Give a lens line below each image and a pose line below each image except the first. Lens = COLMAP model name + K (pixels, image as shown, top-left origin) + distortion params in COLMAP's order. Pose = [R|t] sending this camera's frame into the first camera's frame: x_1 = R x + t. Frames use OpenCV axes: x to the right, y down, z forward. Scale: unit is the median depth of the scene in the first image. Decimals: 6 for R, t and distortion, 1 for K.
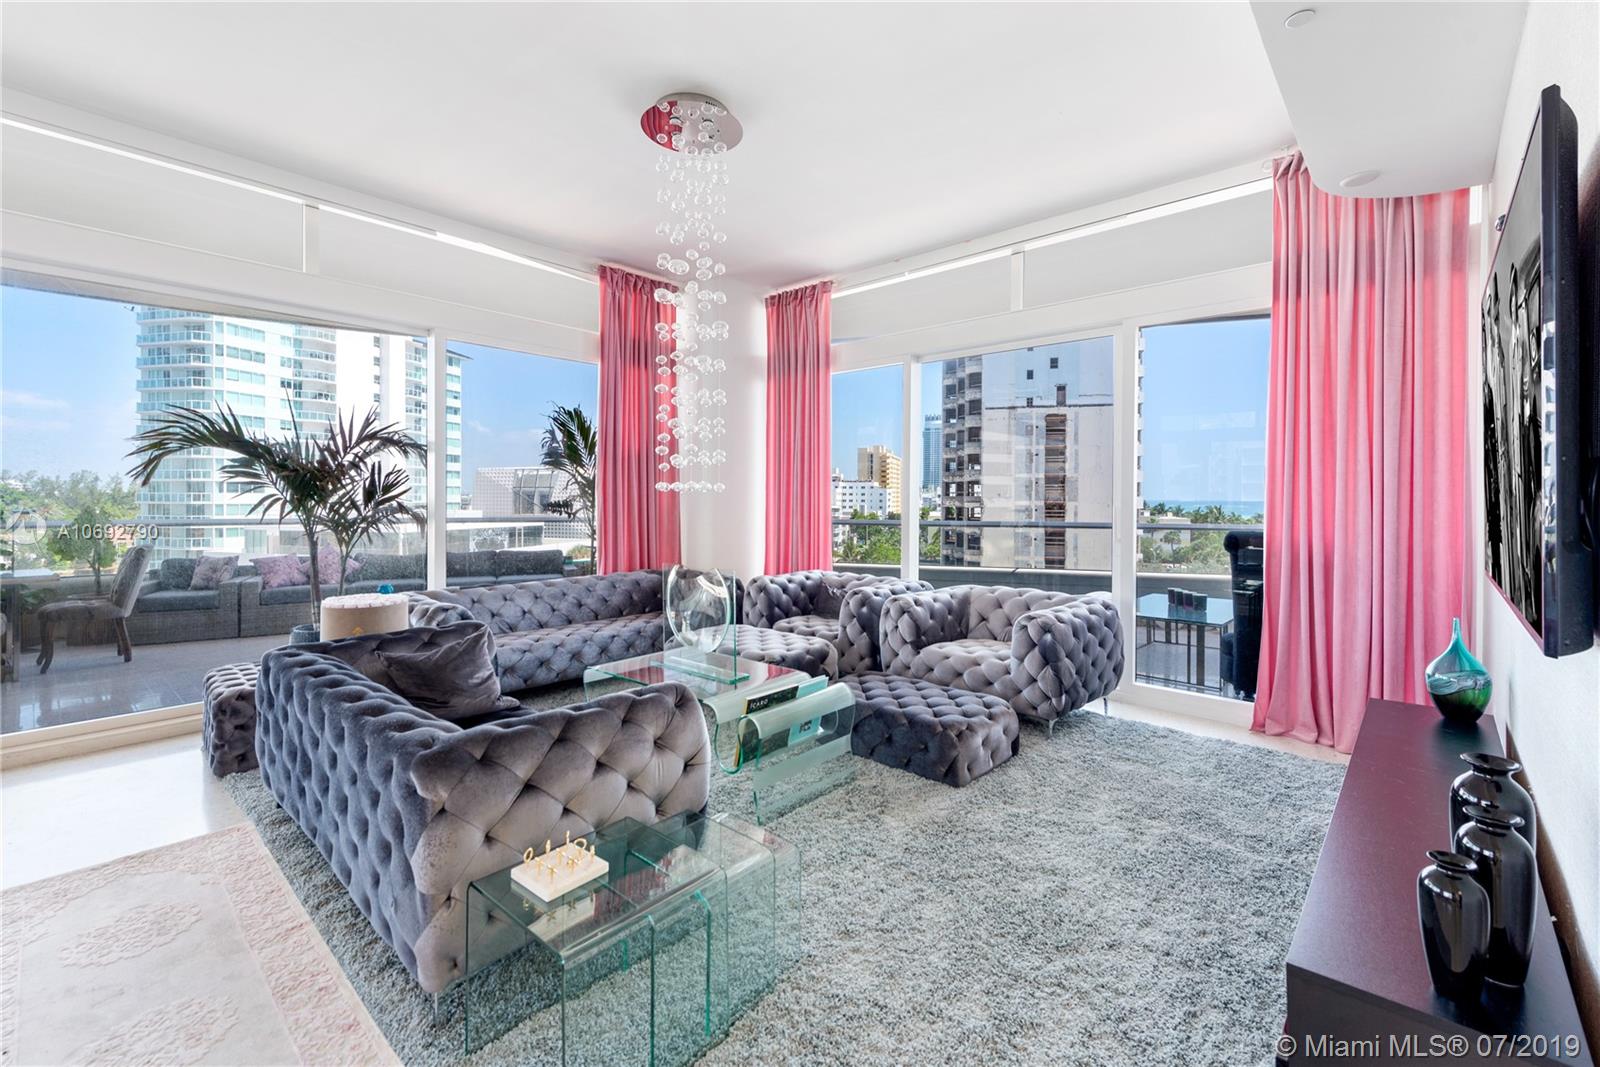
lens RADIAL K [[684.0, 0, 807.9], [0, 684.0, 502.7], [0, 0, 1]] dist [0.013692, -0.000074]
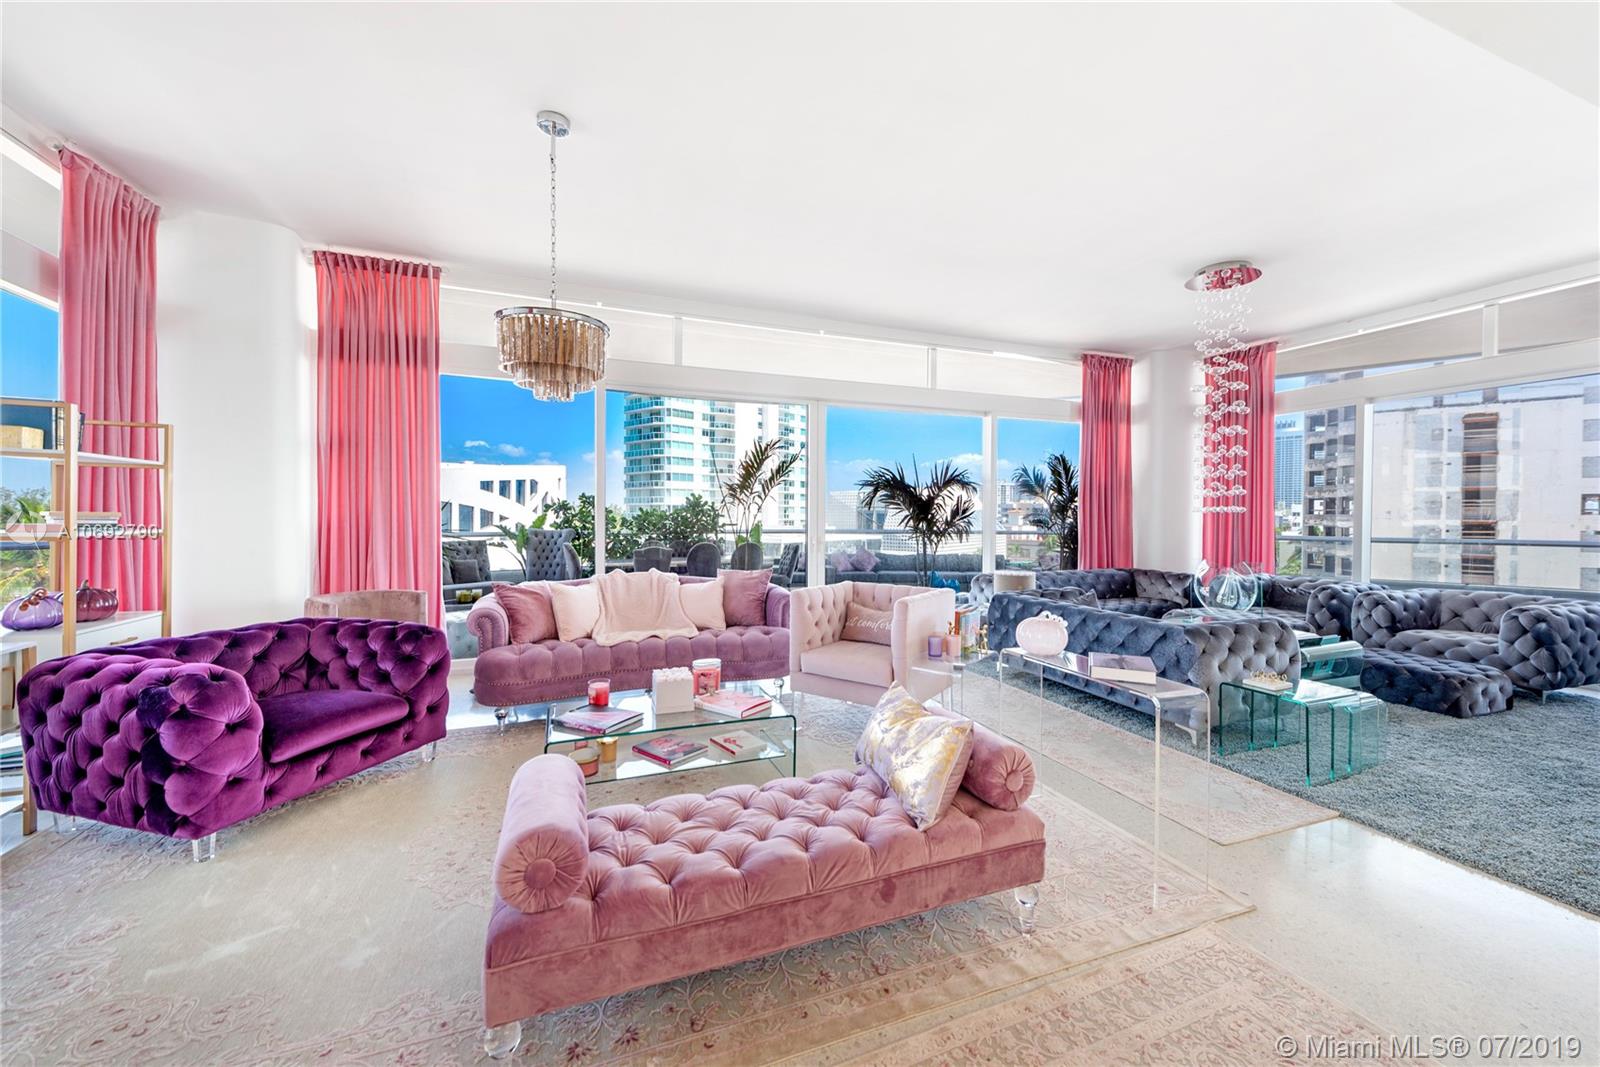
lens RADIAL K [[632.4, 0, 798.6], [0, 632.4, 523.4], [0, 0, 1]] dist [0.000917, -0.000805]
pose [[0.891462, 0.004840, -0.453070, -0.238879], [-0.002741, 0.999982, 0.005289, 0.002034], [0.453088, -0.003473, 0.891459, -0.459219]]
